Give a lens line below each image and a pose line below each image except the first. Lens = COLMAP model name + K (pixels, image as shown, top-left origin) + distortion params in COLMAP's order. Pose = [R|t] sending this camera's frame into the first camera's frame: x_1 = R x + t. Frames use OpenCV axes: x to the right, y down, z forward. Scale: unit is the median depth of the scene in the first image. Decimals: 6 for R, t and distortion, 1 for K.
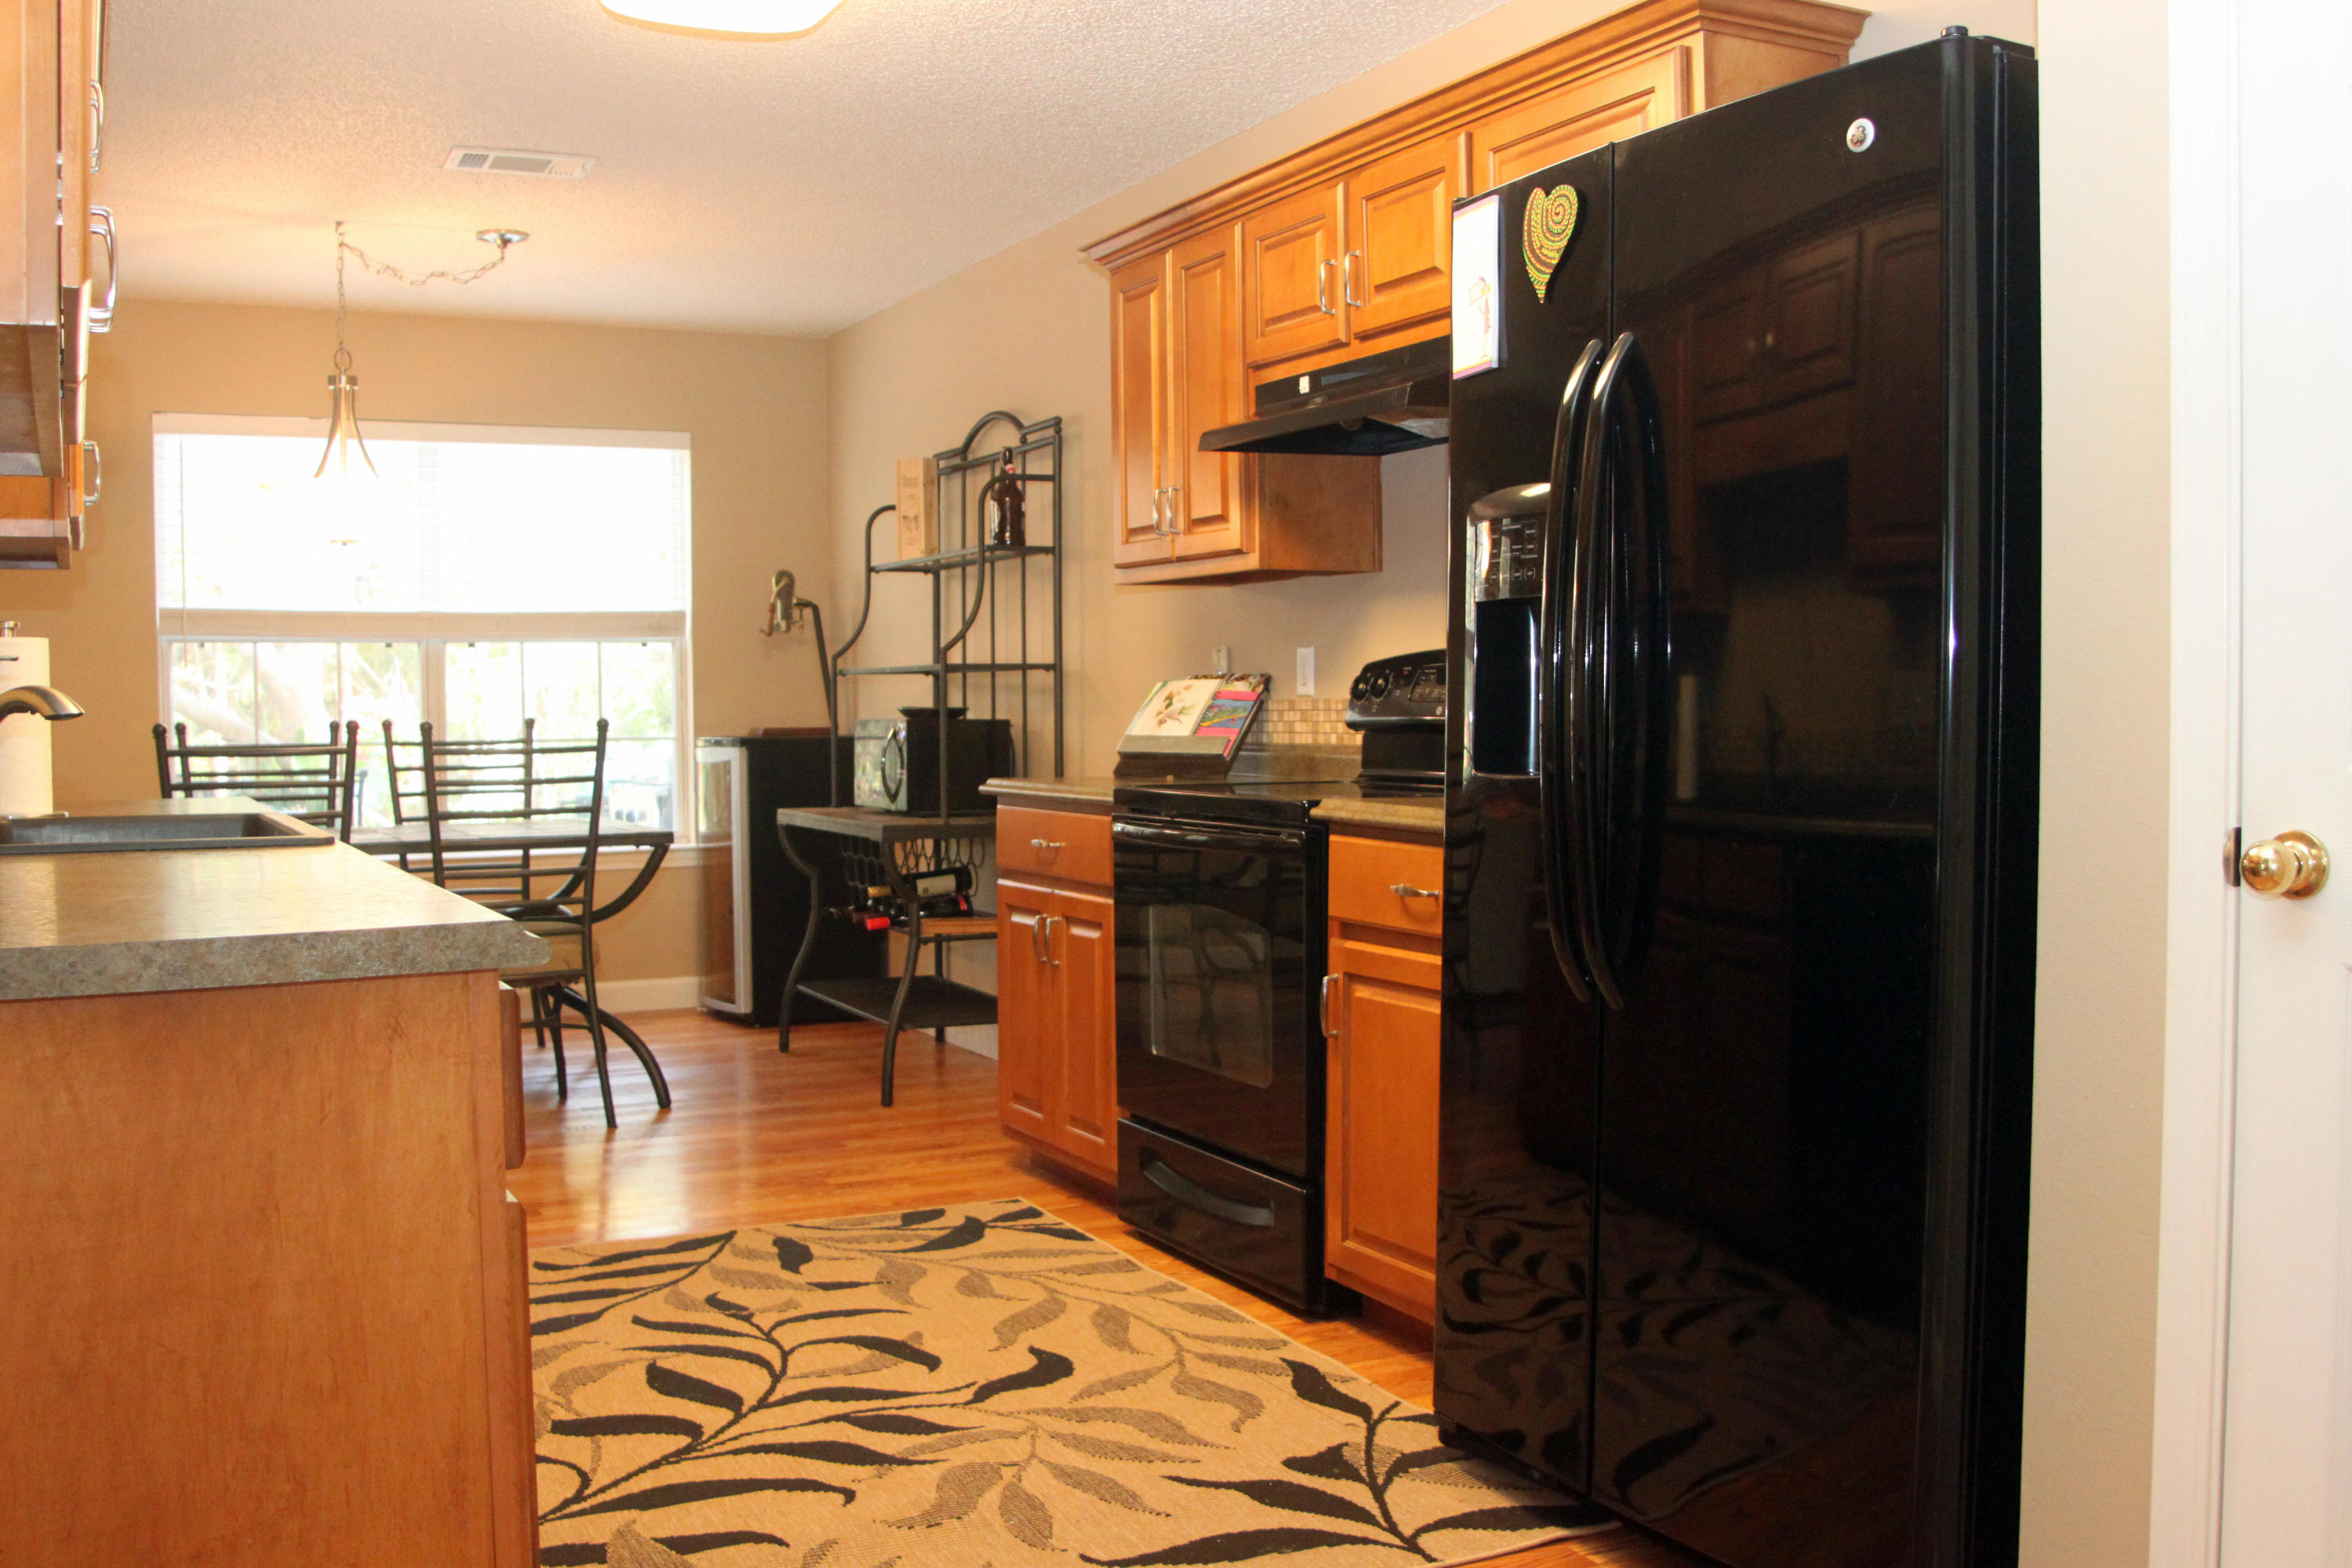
lens RADIAL K [[2191.1, 0, 1176.0], [0, 2191.1, 784.0], [0, 0, 1]] dist [-0.100114, 0.011771]
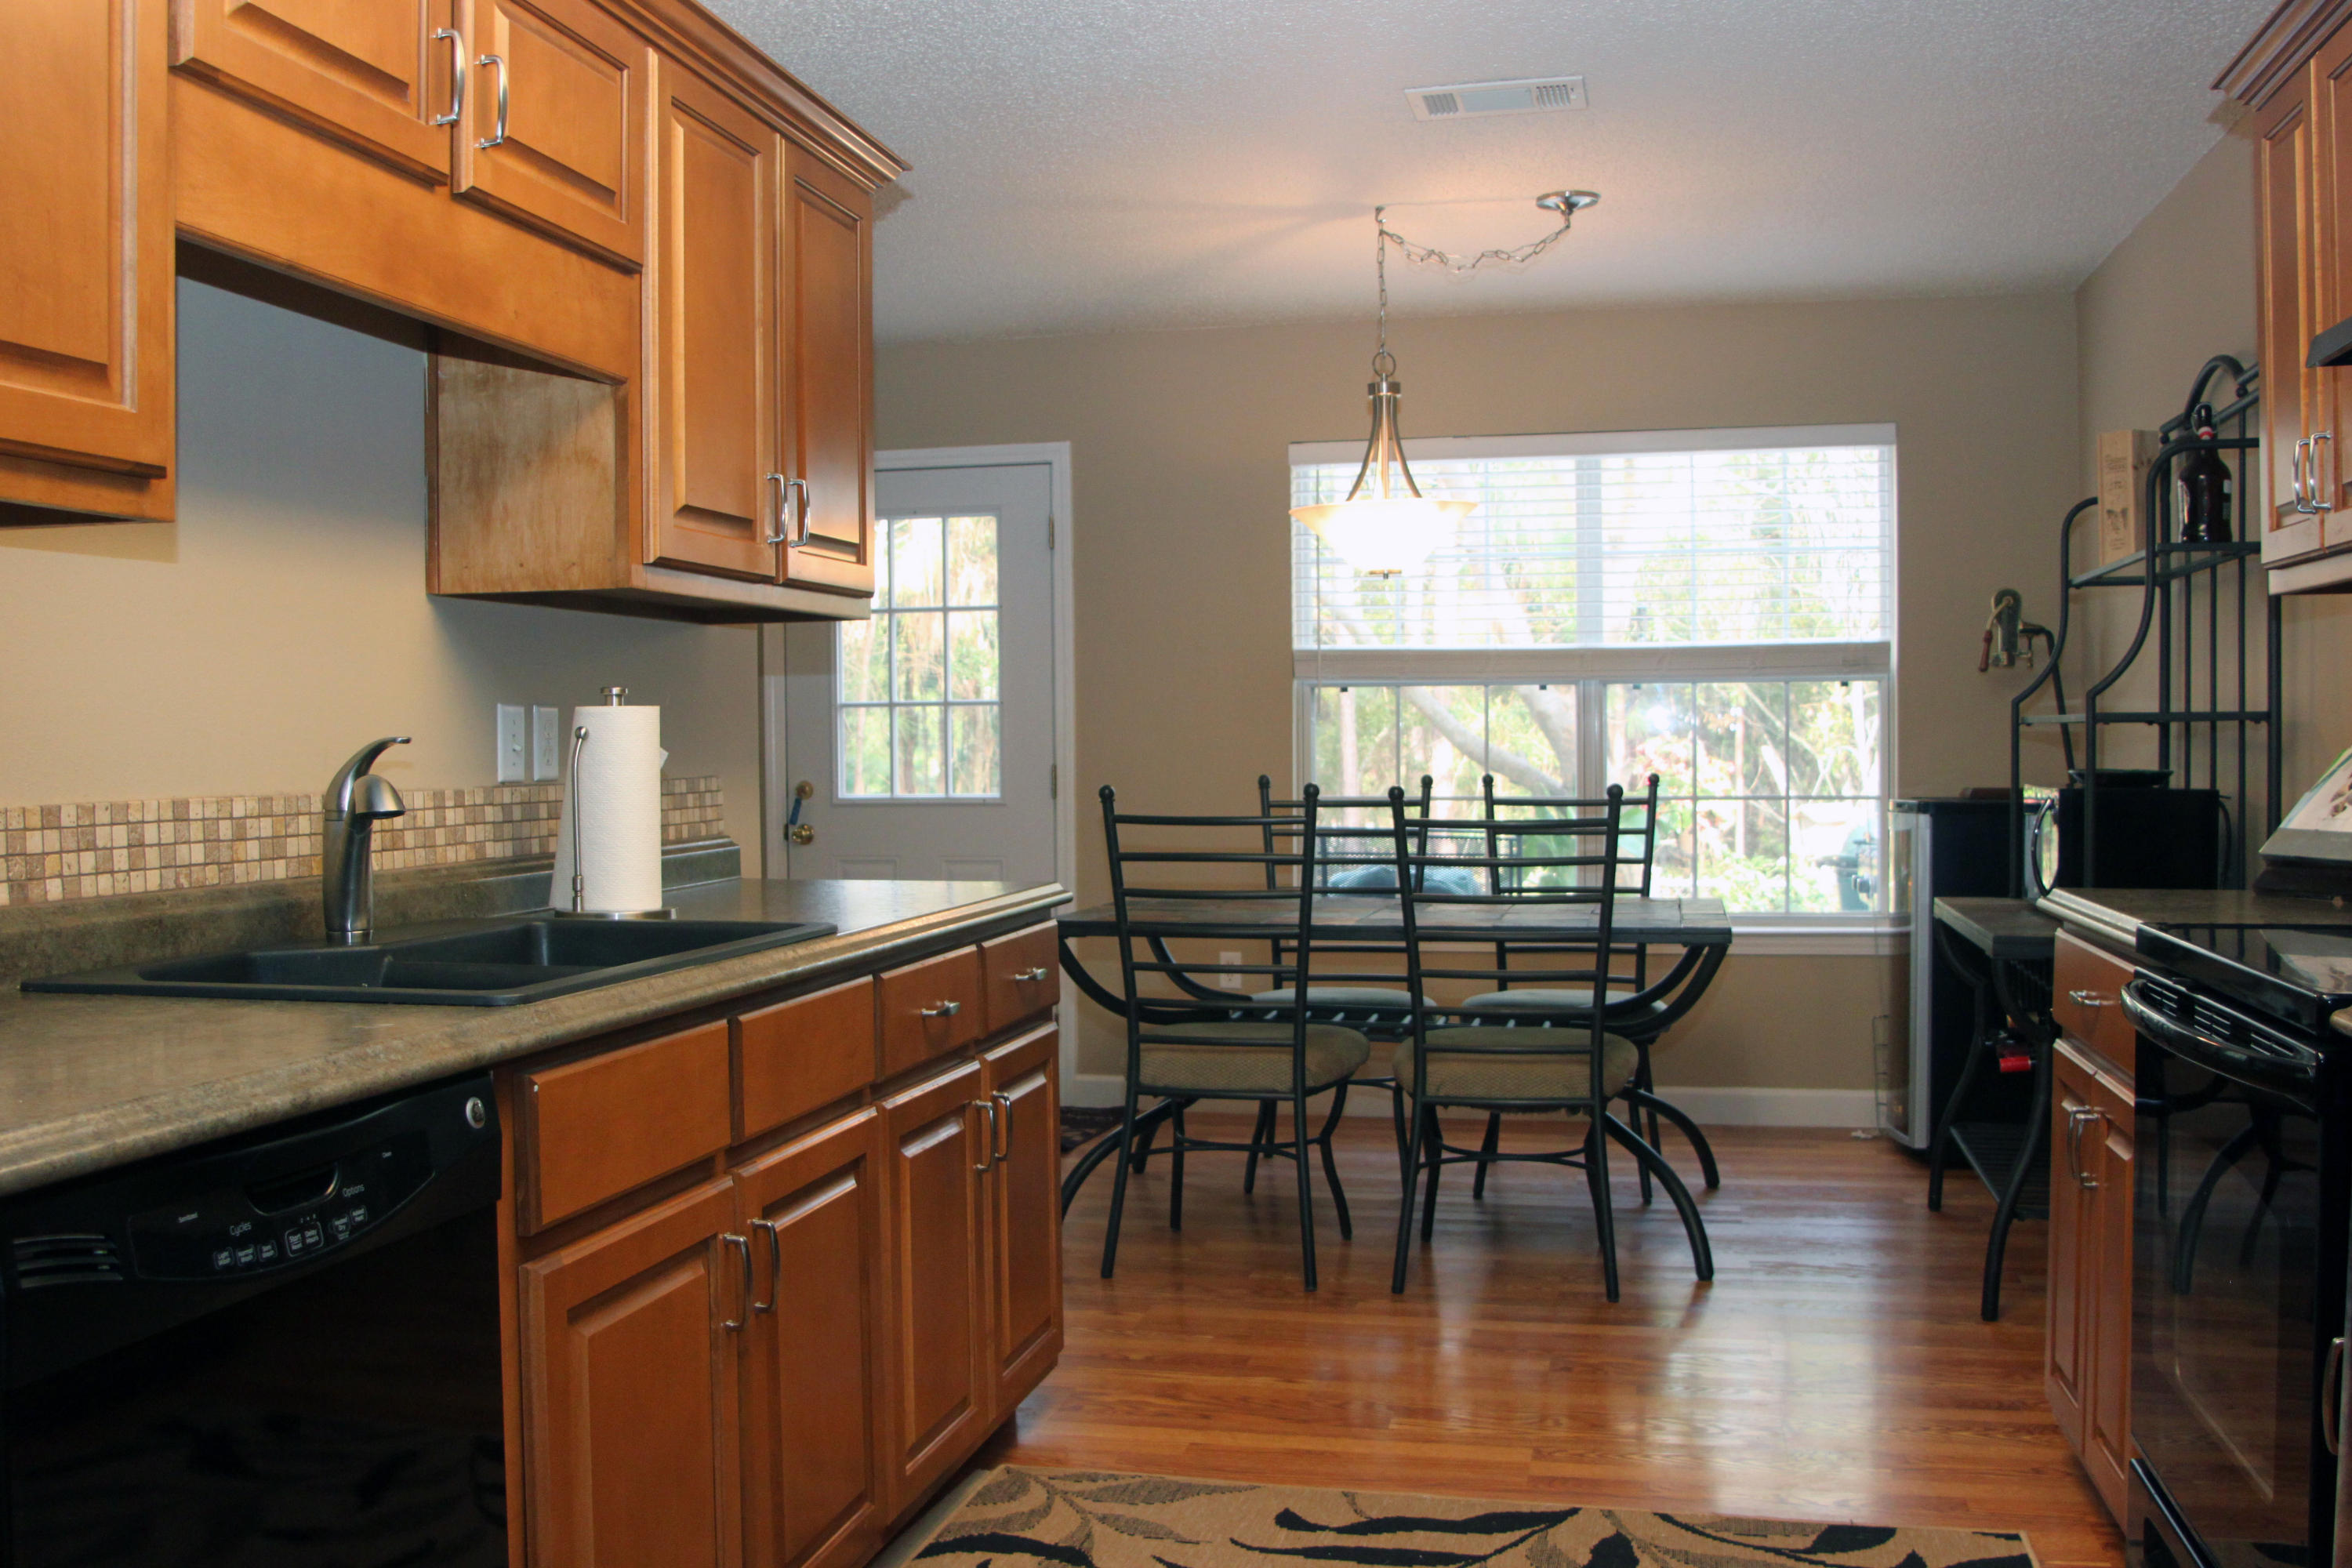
lens RADIAL K [[2168.1, 0, 1147.1], [0, 2168.1, 782.6], [0, 0, 1]] dist [-0.106575, 0.023993]
pose [[0.762944, 0.015782, -0.646272, 0.104706], [-0.024001, 0.999704, -0.003921, -0.021680], [0.646019, 0.018503, 0.763097, 0.267580]]
